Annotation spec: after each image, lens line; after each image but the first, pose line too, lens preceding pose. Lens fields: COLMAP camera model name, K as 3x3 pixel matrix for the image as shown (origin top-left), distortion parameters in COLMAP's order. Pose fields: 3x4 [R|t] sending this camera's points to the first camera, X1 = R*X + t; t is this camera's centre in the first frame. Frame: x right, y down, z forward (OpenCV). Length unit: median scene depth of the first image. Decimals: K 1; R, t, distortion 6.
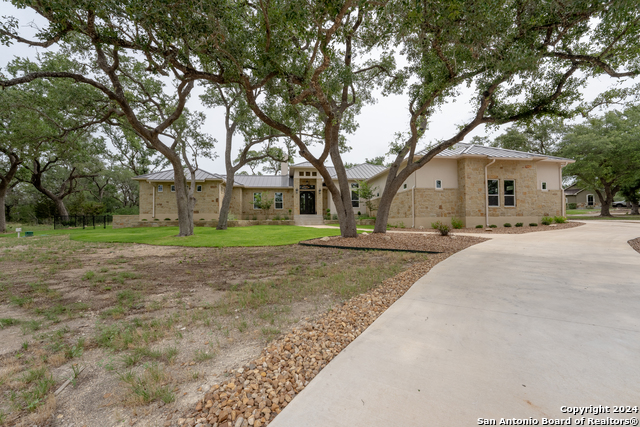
lens RADIAL K [[262.0, 0, 319.8], [0, 262.0, 210.7], [0, 0, 1]] dist [-0.010722, -0.000165]
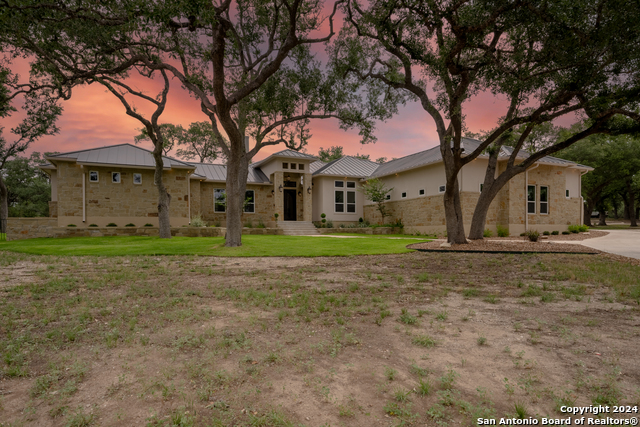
lens RADIAL K [[373.1, 0, 320.1], [0, 373.1, 214.4], [0, 0, 1]] dist [0.028777, 0.000713]
pose [[0.953180, 0.016670, 0.301943, -0.367033], [-0.013940, 0.999840, -0.011193, 0.009314], [-0.302081, 0.006460, 0.953260, -0.045310]]
